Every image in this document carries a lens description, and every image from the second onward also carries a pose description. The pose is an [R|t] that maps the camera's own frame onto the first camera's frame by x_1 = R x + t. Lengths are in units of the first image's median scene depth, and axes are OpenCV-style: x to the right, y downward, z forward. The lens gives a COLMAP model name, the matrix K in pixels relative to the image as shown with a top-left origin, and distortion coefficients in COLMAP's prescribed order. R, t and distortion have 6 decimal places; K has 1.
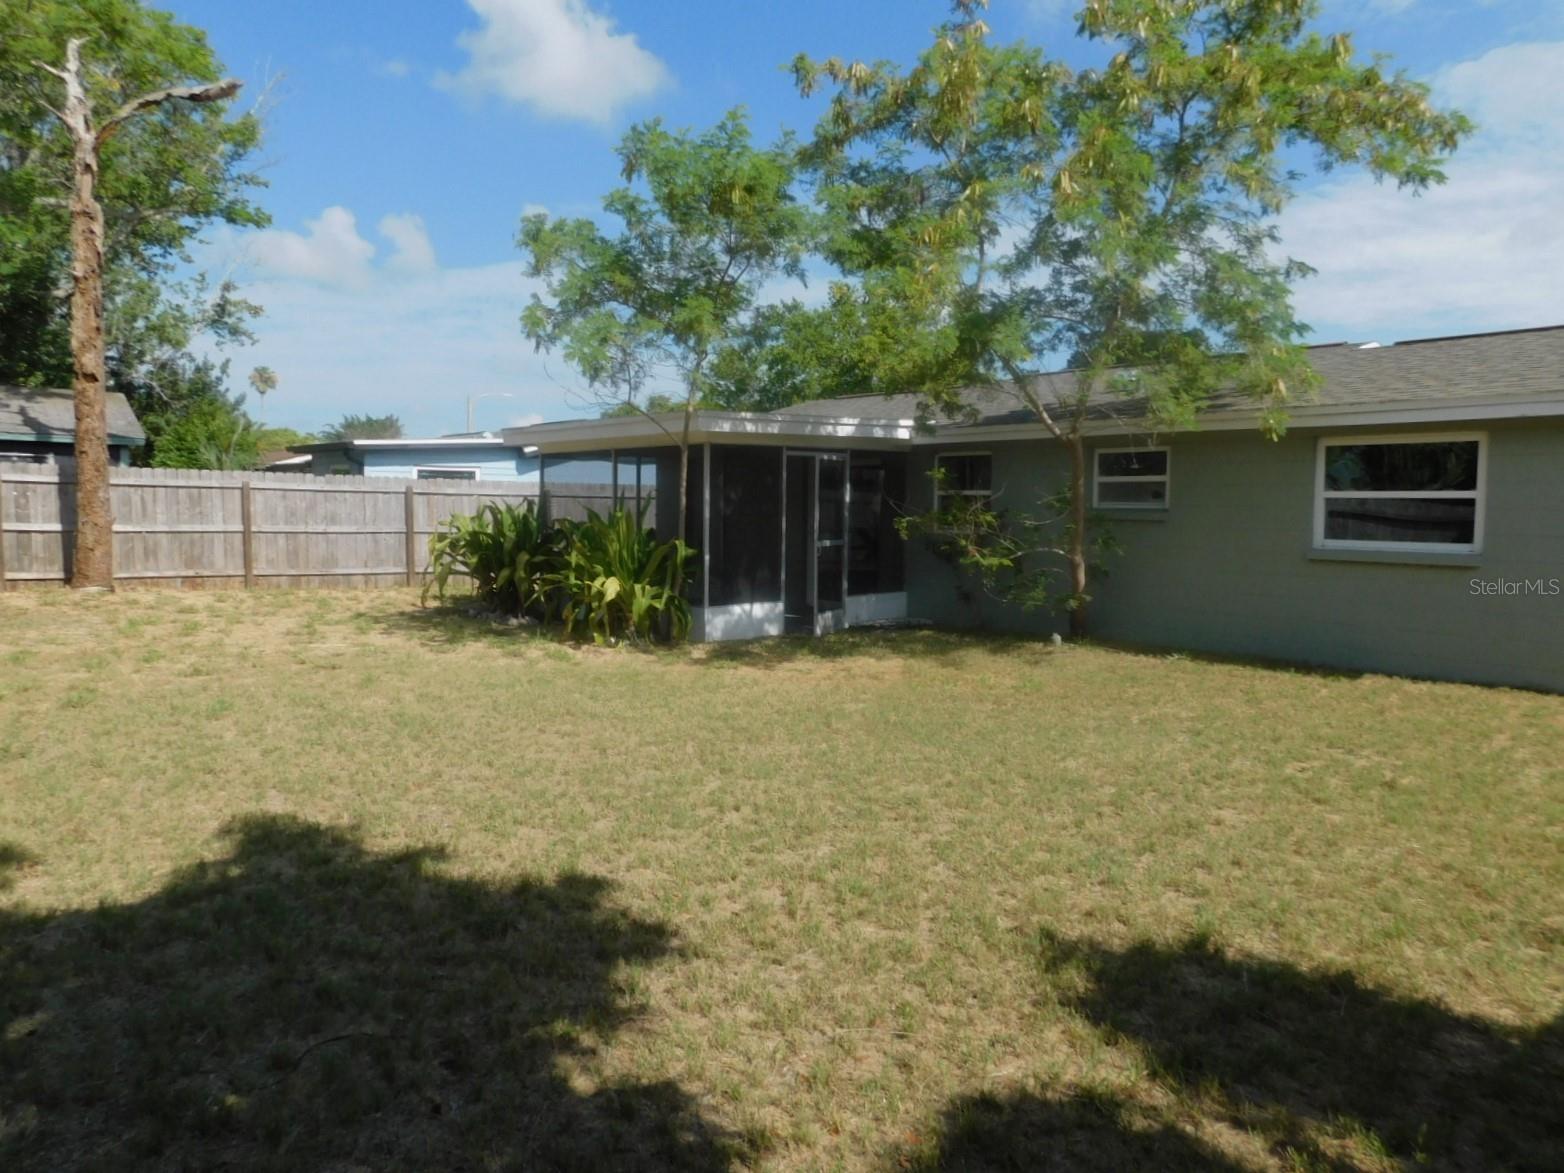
lens RADIAL K [[1039.3, 0, 779.7], [0, 1039.3, 573.9], [0, 0, 1]] dist [-0.074743, 0.070346]
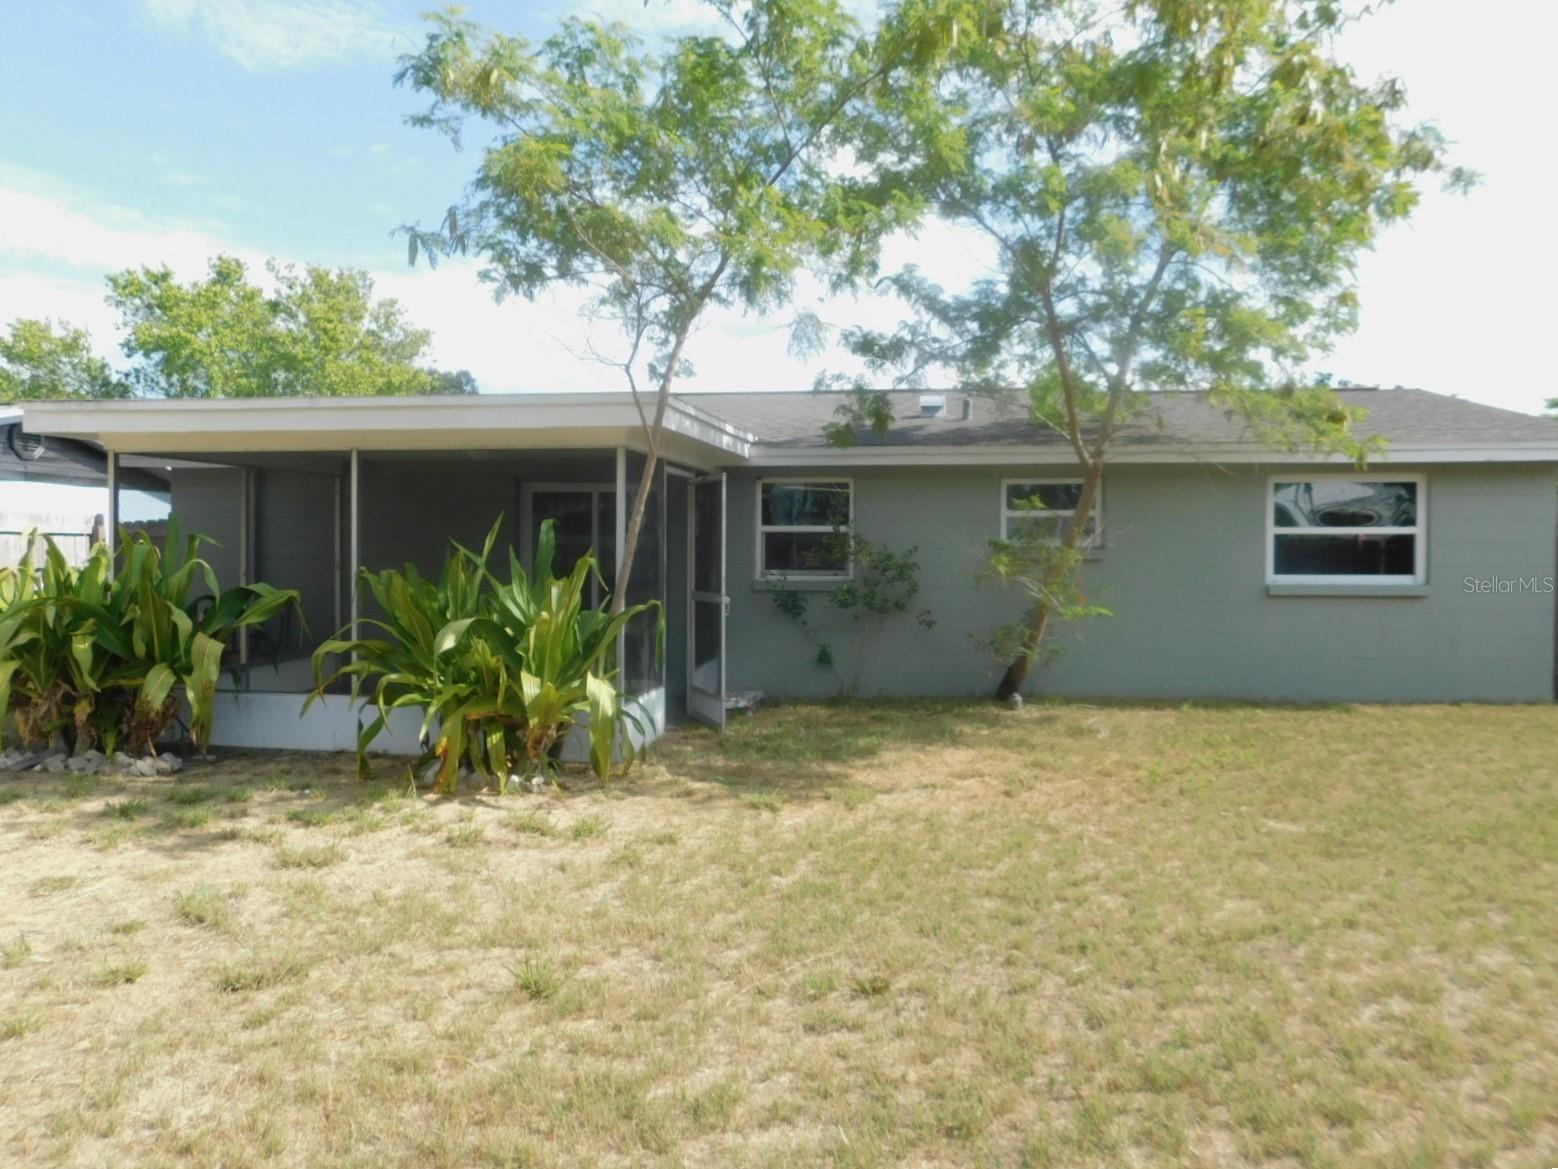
lens RADIAL K [[1035.3, 0, 776.7], [0, 1035.3, 571.9], [0, 0, 1]] dist [-0.074743, 0.070346]
pose [[0.760743, -0.023770, 0.648617, -0.505151], [0.043866, 0.998927, -0.014841, -0.043136], [-0.647569, 0.039742, 0.760970, 0.550653]]
